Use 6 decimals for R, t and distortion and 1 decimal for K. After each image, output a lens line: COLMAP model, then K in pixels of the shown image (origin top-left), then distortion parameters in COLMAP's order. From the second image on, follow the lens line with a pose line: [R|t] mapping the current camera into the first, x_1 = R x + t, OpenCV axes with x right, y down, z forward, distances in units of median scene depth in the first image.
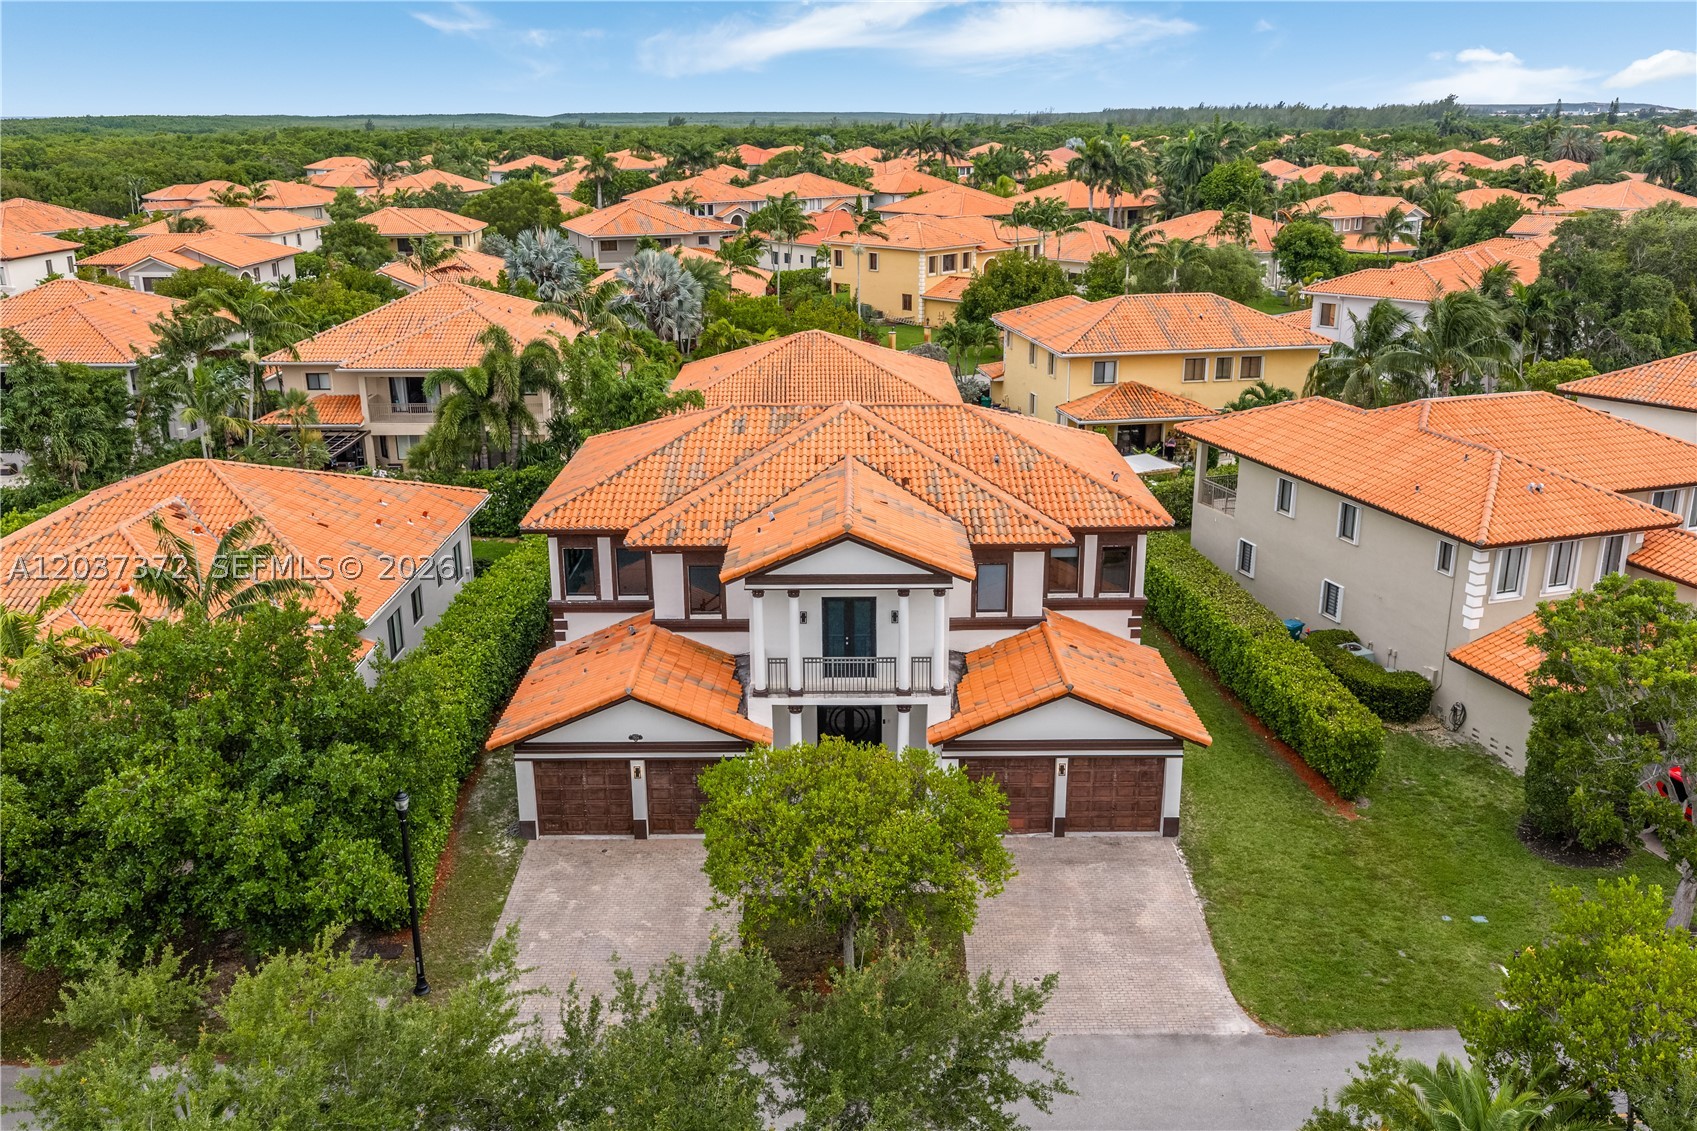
lens RADIAL K [[1389.2, 0, 848.5], [0, 1389.2, 565.5], [0, 0, 1]] dist [0.006597, -0.004233]
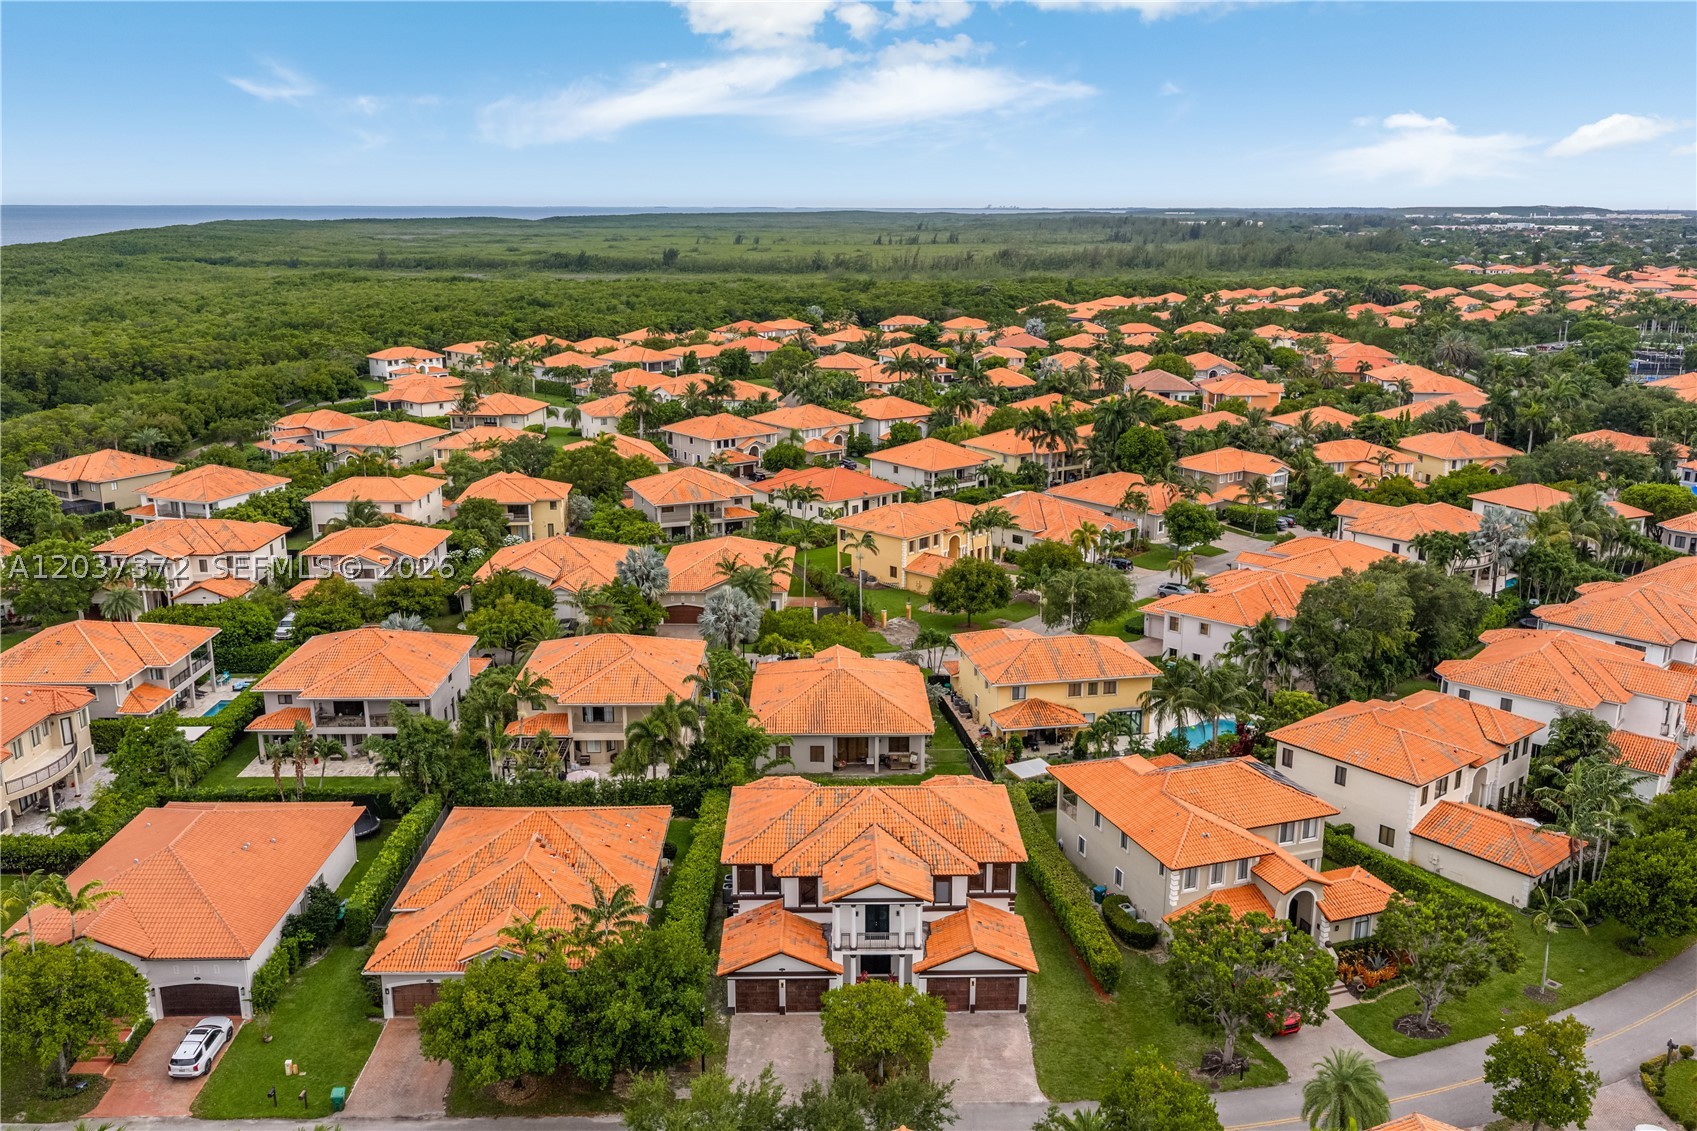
lens RADIAL K [[1389.2, 0, 848.5], [0, 1389.2, 565.5], [0, 0, 1]] dist [0.006597, -0.004233]
pose [[0.999863, 0.002071, 0.016415, -0.079138], [-0.001131, 0.998370, -0.057065, -0.371878], [-0.016507, 0.057038, 0.998236, -1.188781]]
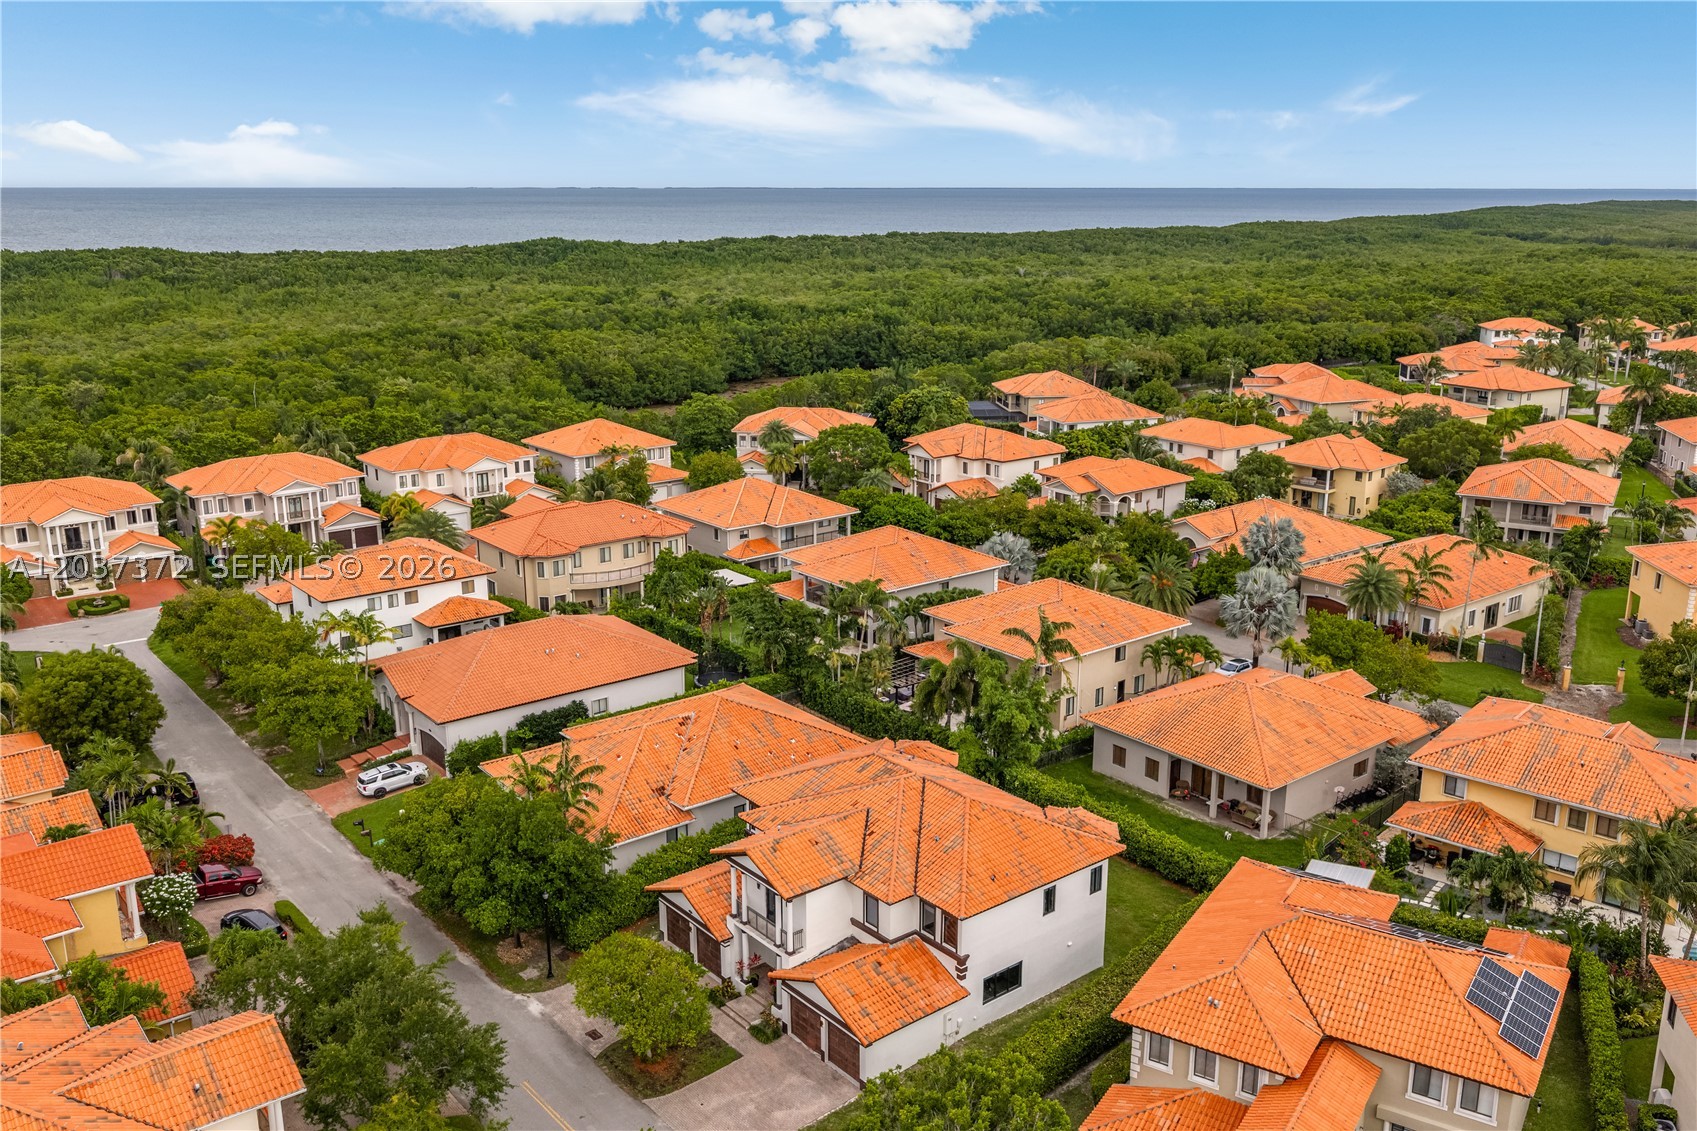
lens RADIAL K [[1424.3, 0, 848.5], [0, 1424.3, 565.5], [0, 0, 1]] dist [0.009575, 0.003965]
pose [[0.632533, 0.206787, -0.746419, 1.308097], [-0.243034, 0.968020, 0.062226, -0.497462], [0.735416, 0.142045, 0.662561, -0.224036]]
